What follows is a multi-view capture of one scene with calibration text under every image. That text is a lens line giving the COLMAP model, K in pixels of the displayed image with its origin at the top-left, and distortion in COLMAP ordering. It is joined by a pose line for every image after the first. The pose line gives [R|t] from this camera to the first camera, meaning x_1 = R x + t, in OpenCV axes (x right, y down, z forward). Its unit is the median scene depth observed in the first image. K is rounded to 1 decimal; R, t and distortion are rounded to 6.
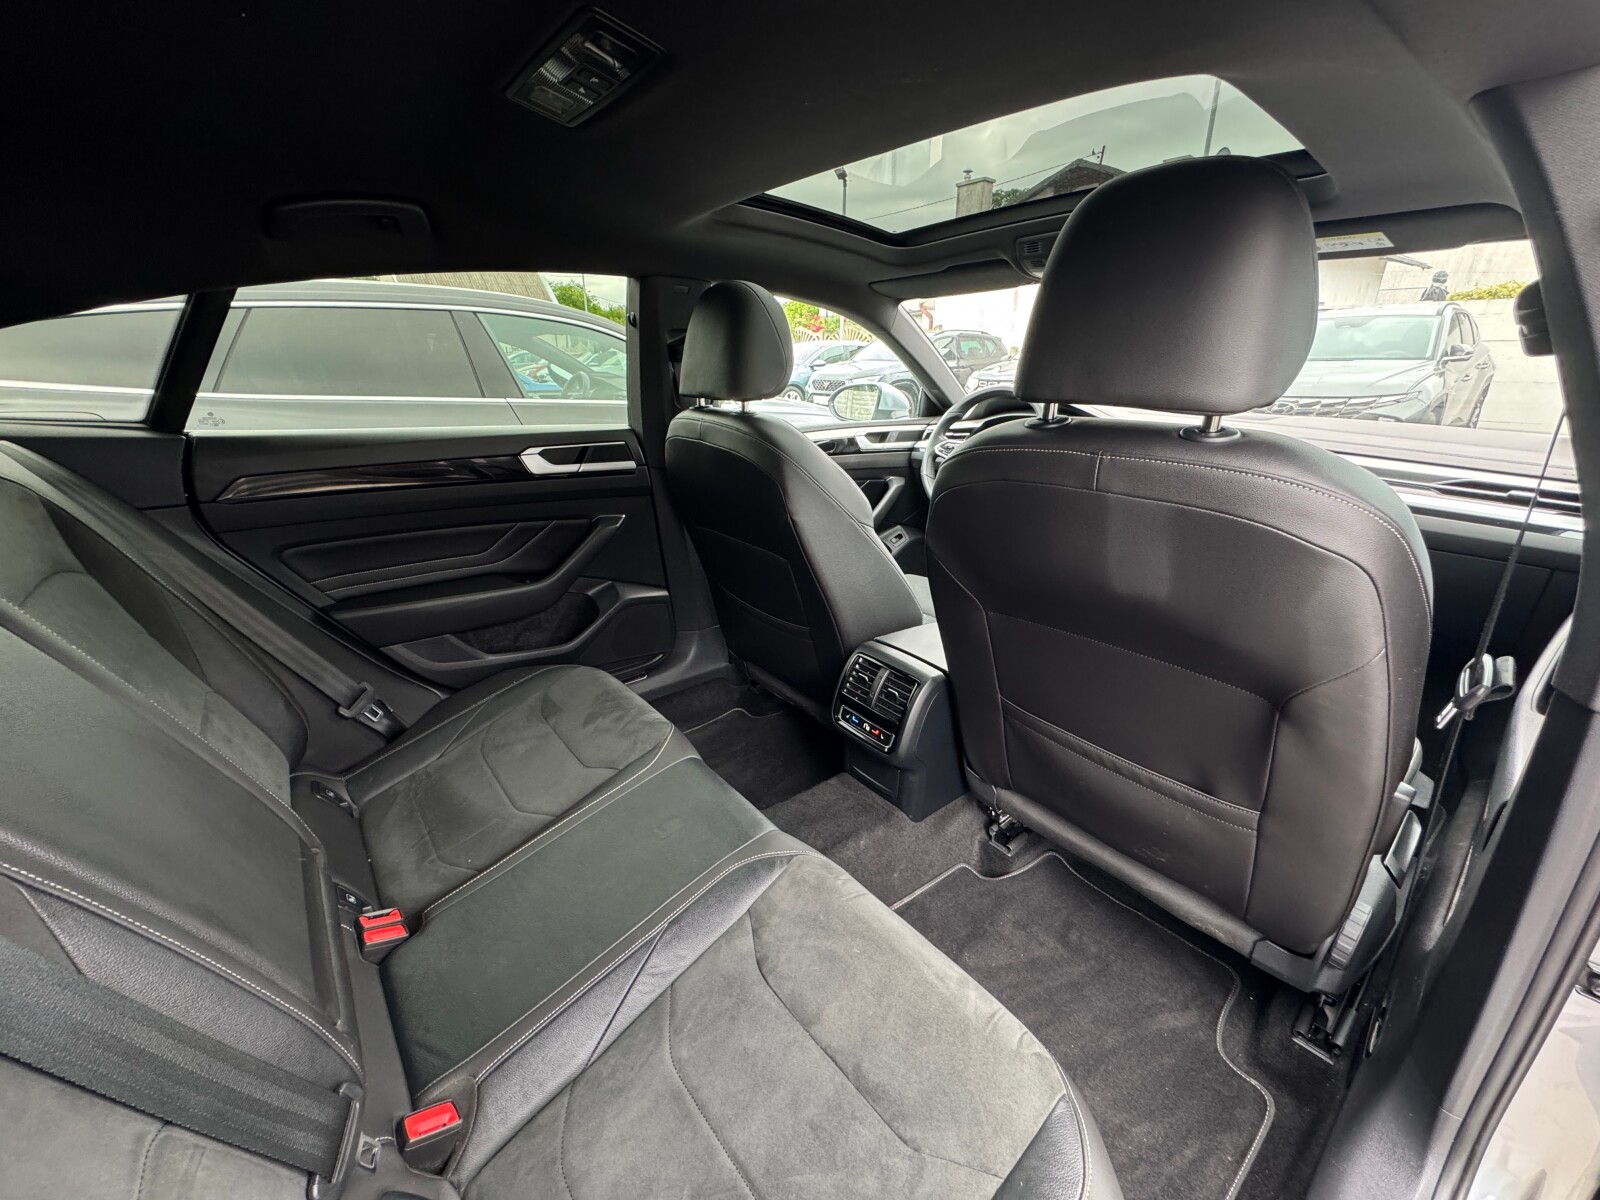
lens RADIAL K [[635.8, 0, 797.6], [0, 635.8, 598.2], [0, 0, 1]] dist [-0.006659, 0.000295]
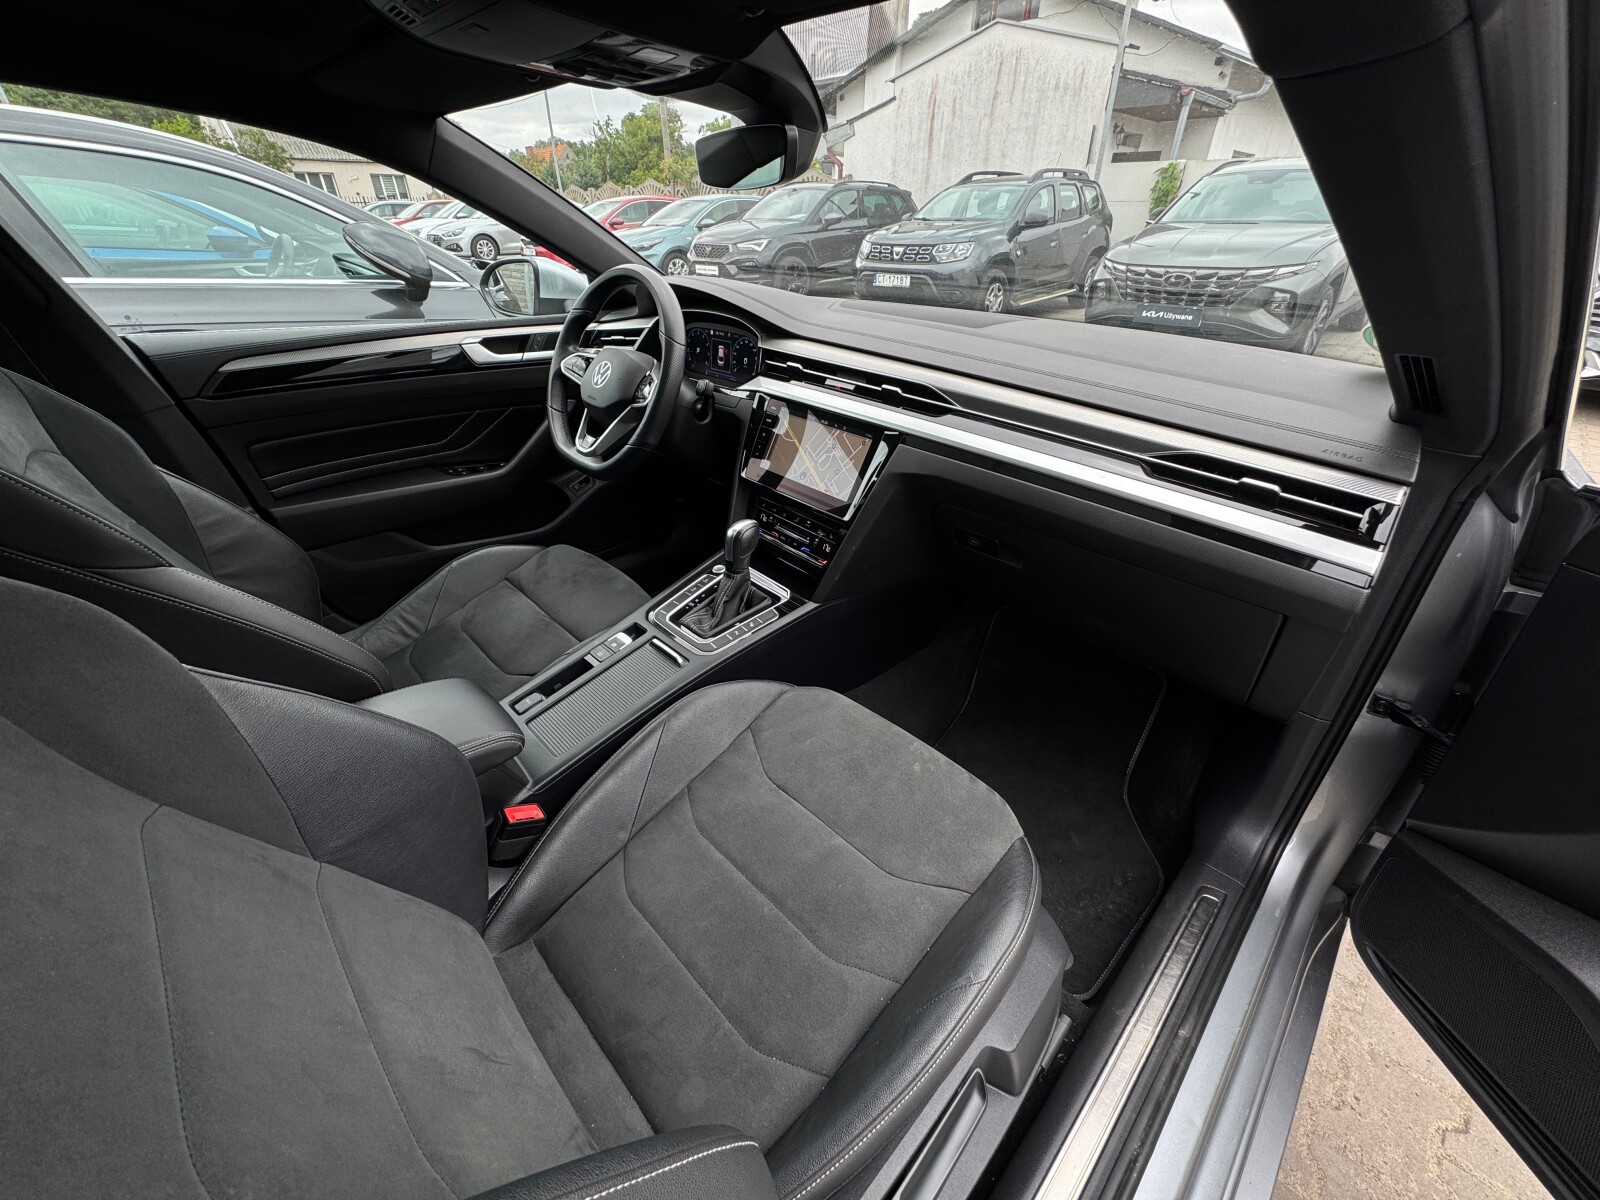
lens RADIAL K [[635.8, 0, 797.6], [0, 635.8, 598.2], [0, 0, 1]] dist [-0.006659, 0.000295]
pose [[0.995193, -0.045143, 0.086906, 0.313257], [0.028802, 0.983092, 0.180834, -0.084206], [-0.093600, -0.177461, 0.979667, 0.209443]]
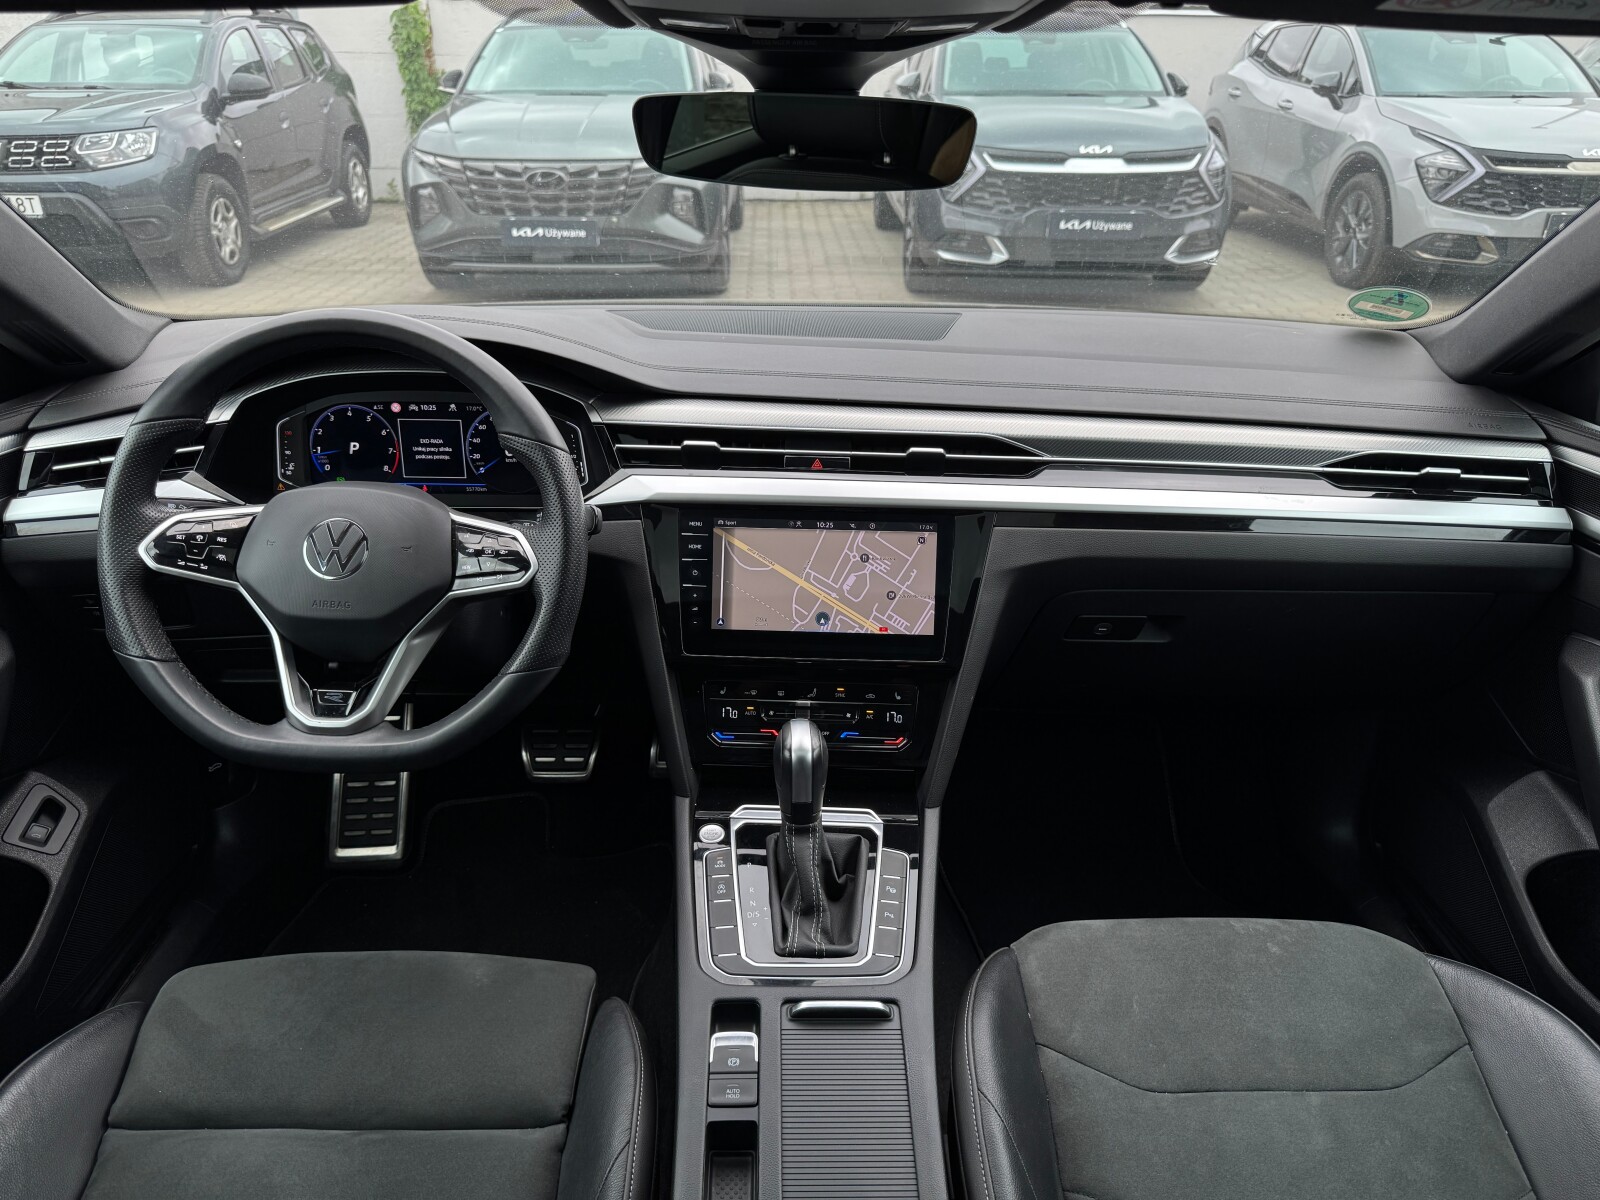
lens RADIAL K [[1135.3, 0, 800.0], [0, 1135.3, 600.0], [0, 0, 1]] dist [0.038562, -0.064475]
pose [[0.610994, -0.319097, 0.724475, 0.019458], [0.262684, 0.945033, 0.194705, -0.188295], [-0.746782, 0.071345, 0.661231, 0.359744]]
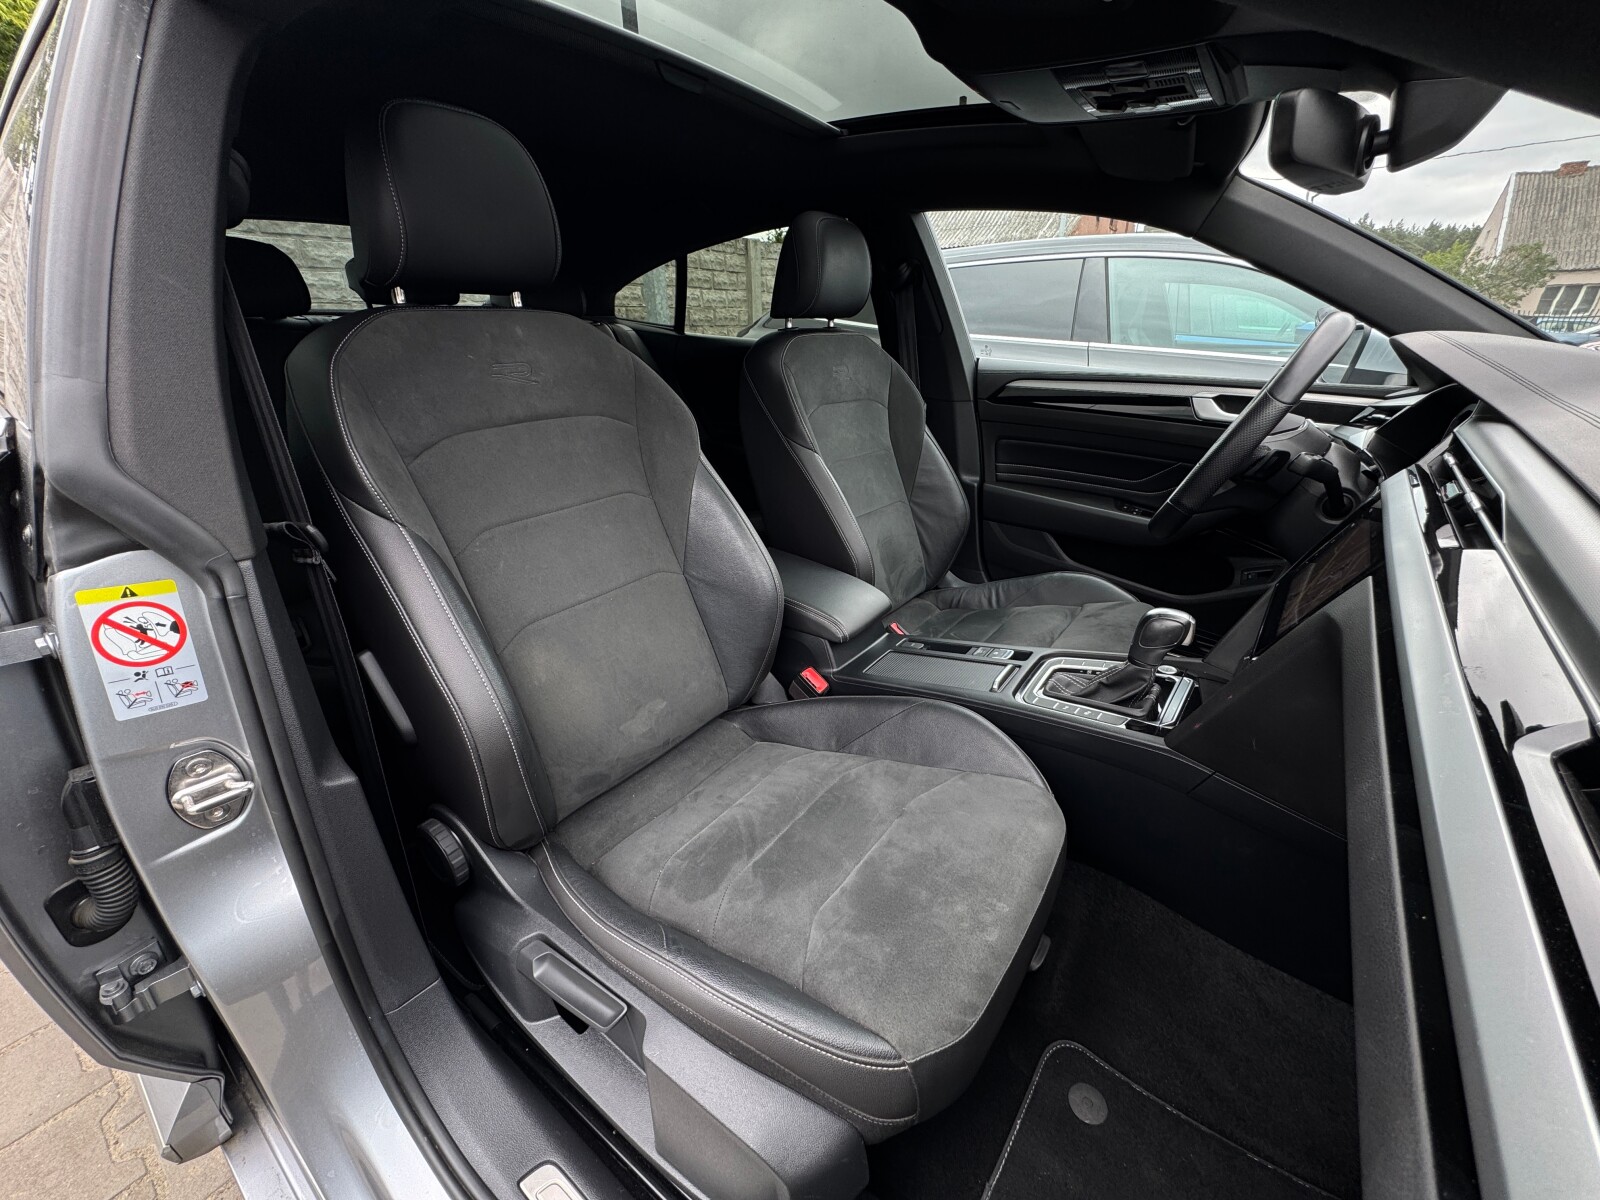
lens RADIAL K [[635.8, 0, 797.6], [0, 635.8, 598.2], [0, 0, 1]] dist [-0.006659, 0.000295]
pose [[0.252265, 0.381477, -0.889290, 0.564824], [-0.341068, 0.895087, 0.287214, -0.092599], [0.905558, 0.230854, 0.355909, 0.344608]]
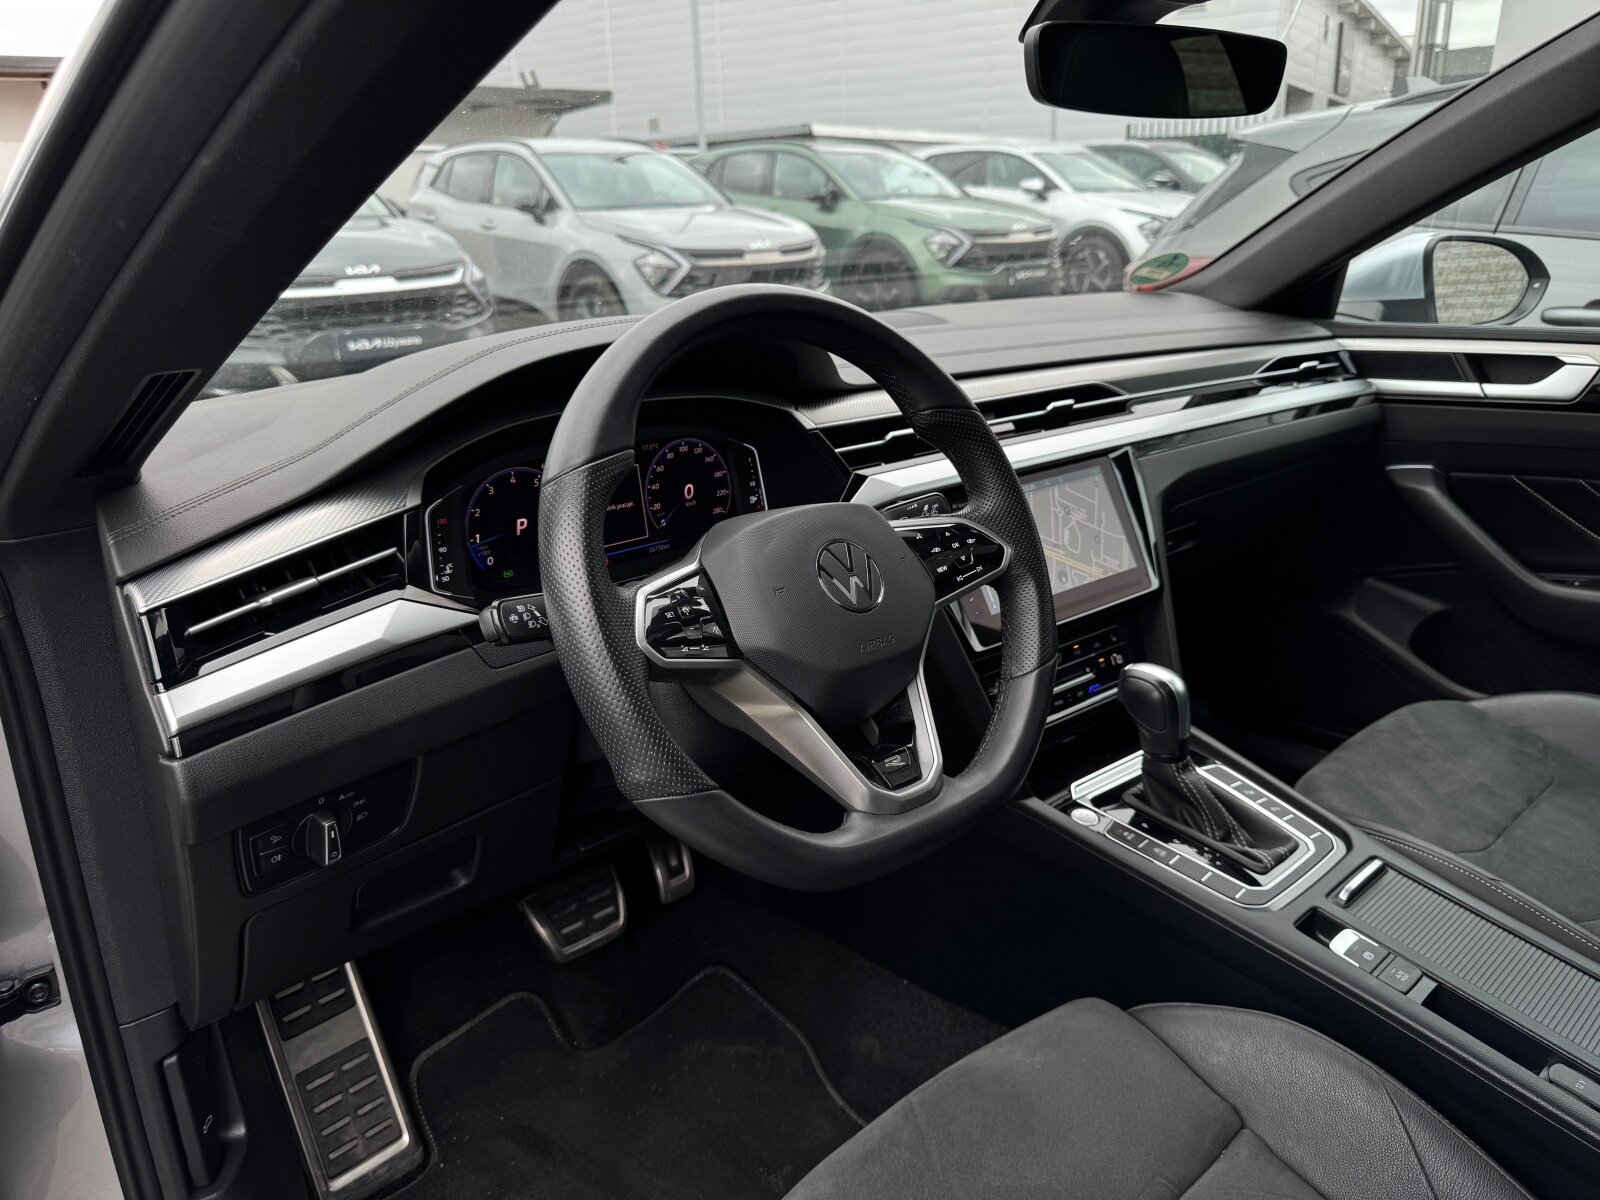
lens RADIAL K [[1133.3, 0, 807.0], [0, 1133.3, 599.5], [0, 0, 1]] dist [0.139566, -0.260293]
pose [[-0.055942, -0.313233, 0.948027, -0.079564], [0.378048, 0.872171, 0.310479, -0.264303], [-0.924094, 0.375768, 0.069626, 0.728928]]
